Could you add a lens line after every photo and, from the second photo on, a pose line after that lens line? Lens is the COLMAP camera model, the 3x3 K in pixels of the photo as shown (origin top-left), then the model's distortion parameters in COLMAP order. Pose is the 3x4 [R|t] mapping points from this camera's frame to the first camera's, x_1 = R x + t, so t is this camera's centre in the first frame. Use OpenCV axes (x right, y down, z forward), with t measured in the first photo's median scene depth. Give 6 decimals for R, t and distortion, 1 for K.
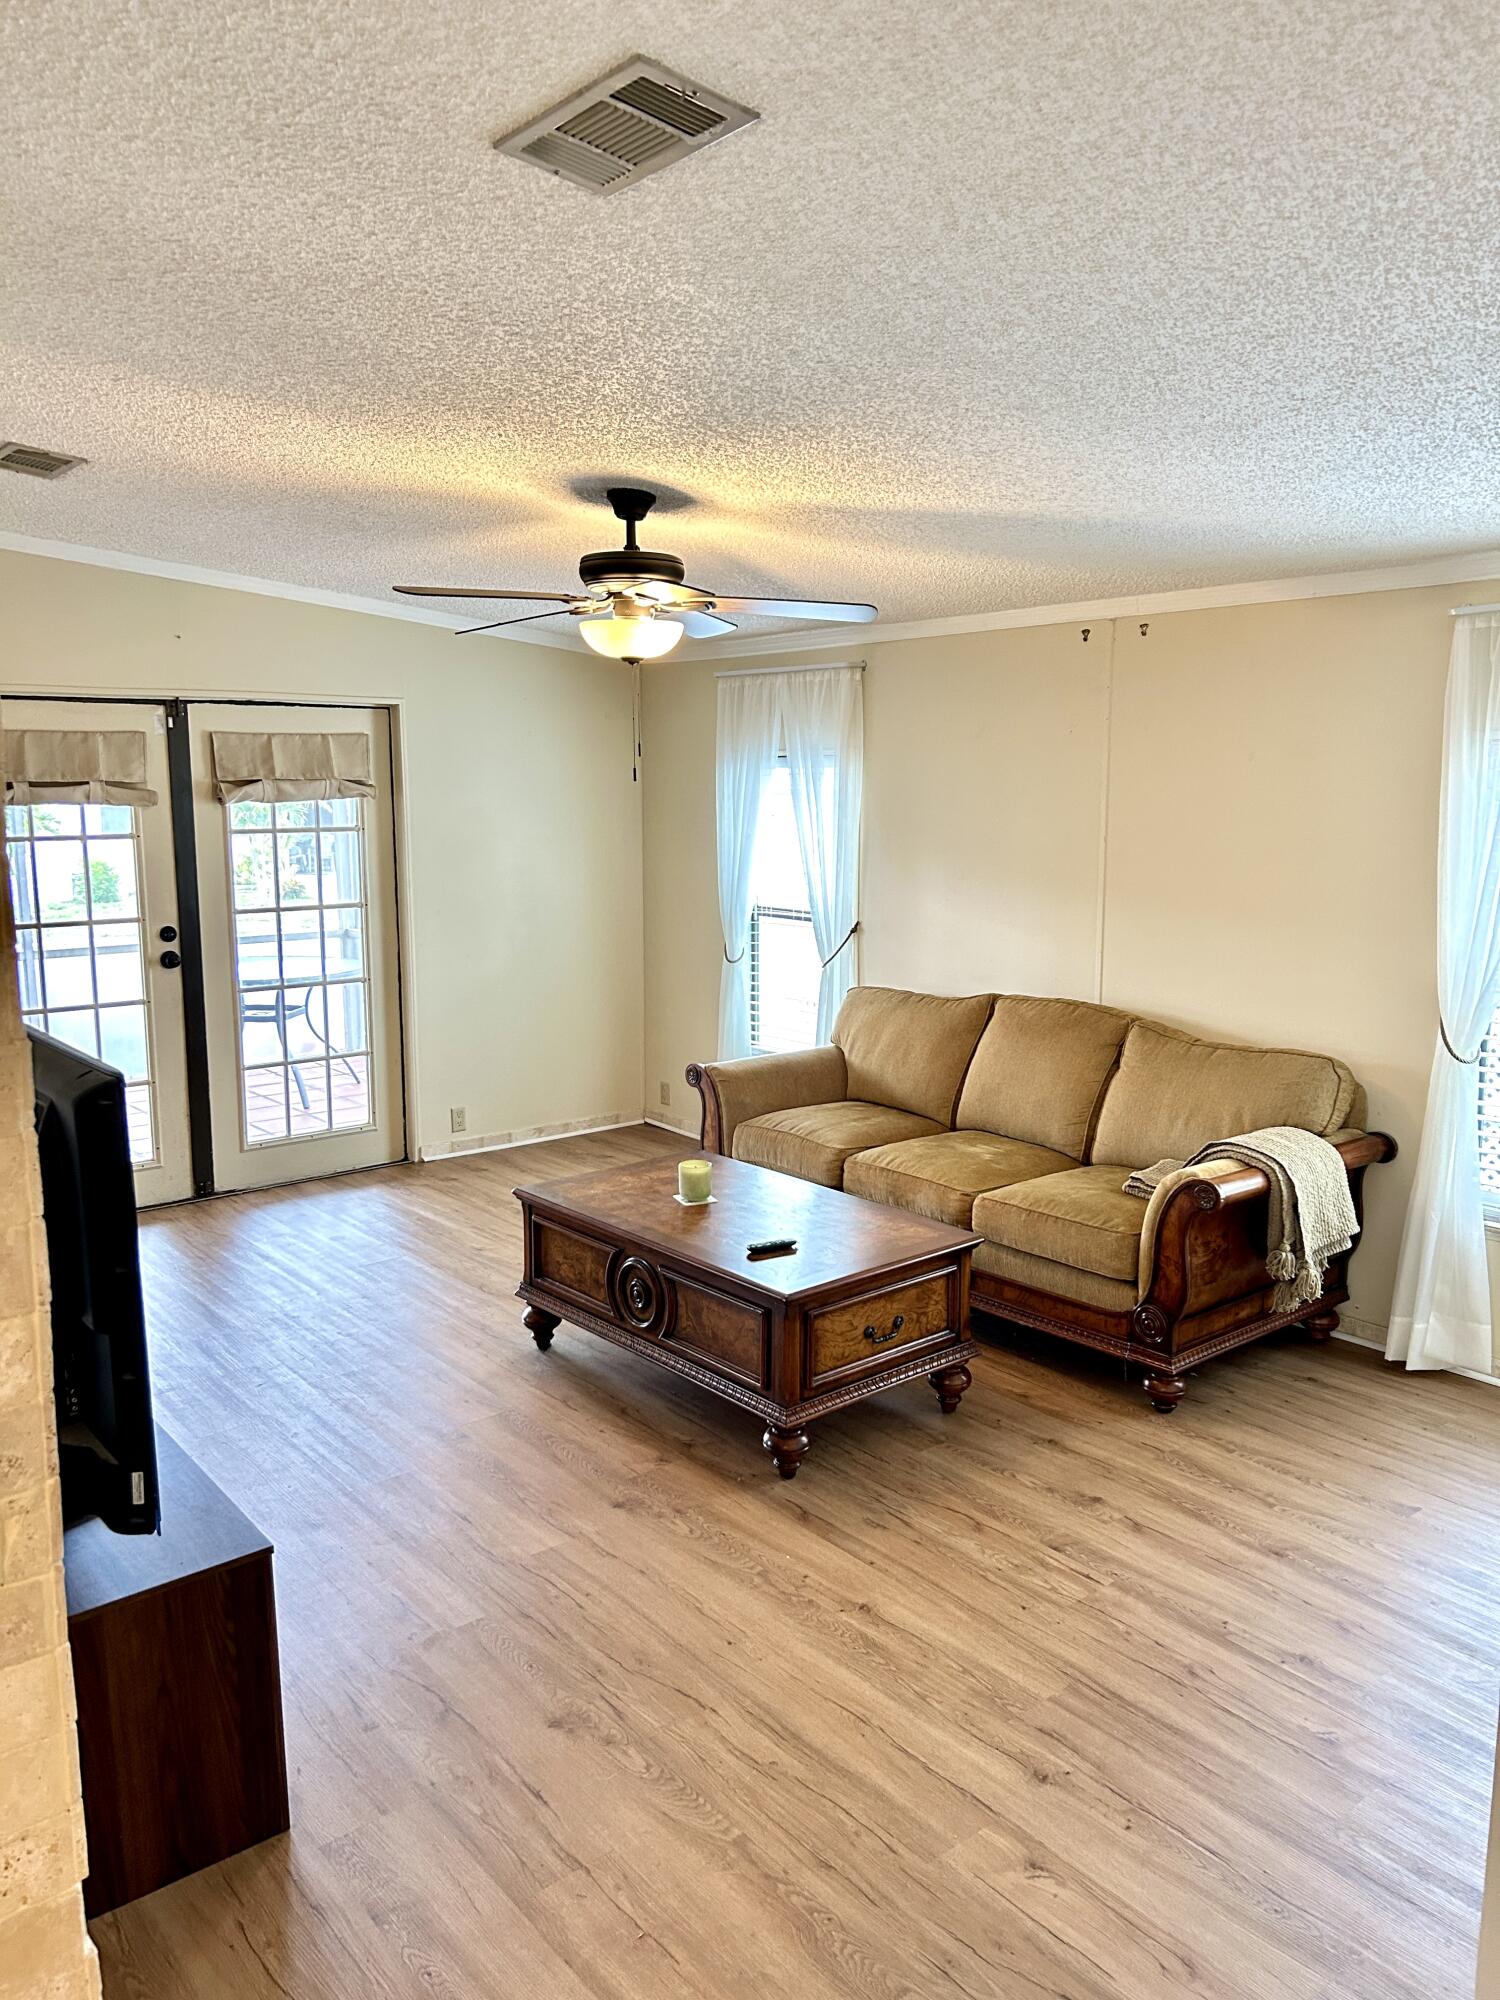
lens RADIAL K [[1519.1, 0, 755.5], [0, 1519.1, 1009.7], [0, 0, 1]] dist [0.058718, -0.051054]
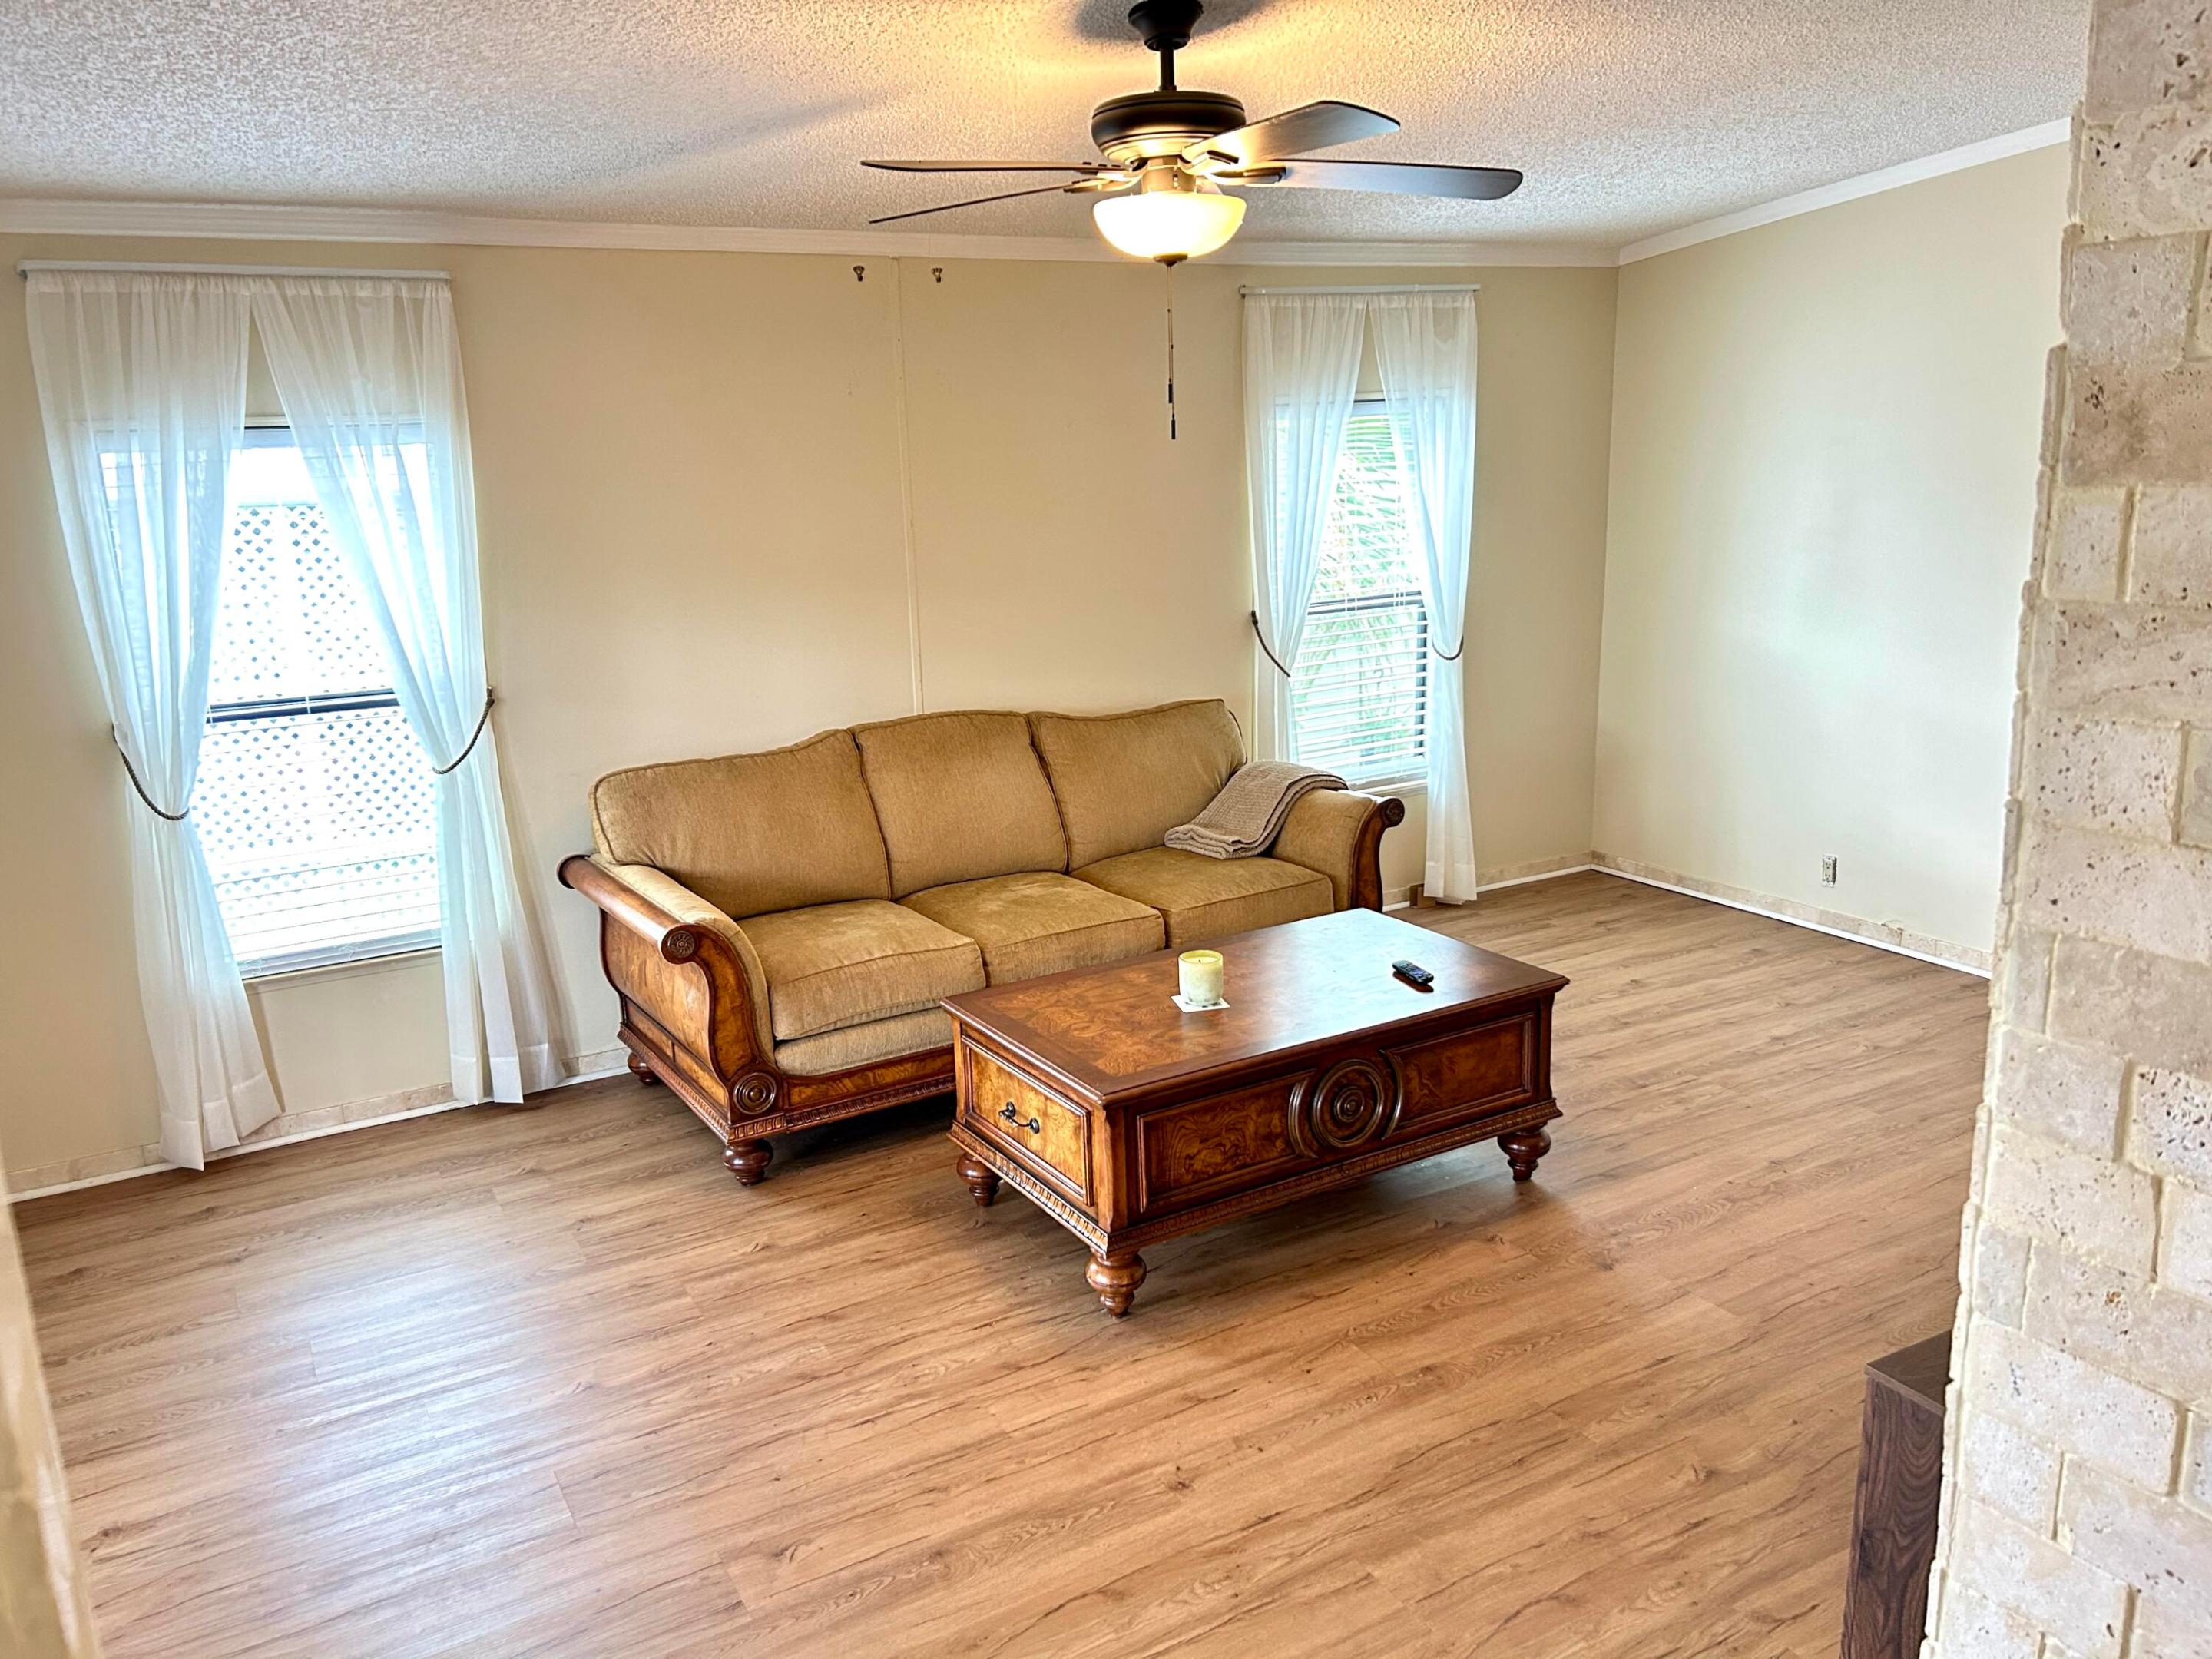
lens RADIAL K [[1670.9, 0, 1099.4], [0, 1670.9, 837.7], [0, 0, 1]] dist [0.059050, -0.074636]
pose [[0.155619, -0.226338, 0.961537, -0.725327], [0.187746, 0.962430, 0.196162, -0.109950], [-0.969811, 0.149998, 0.192267, 0.771736]]
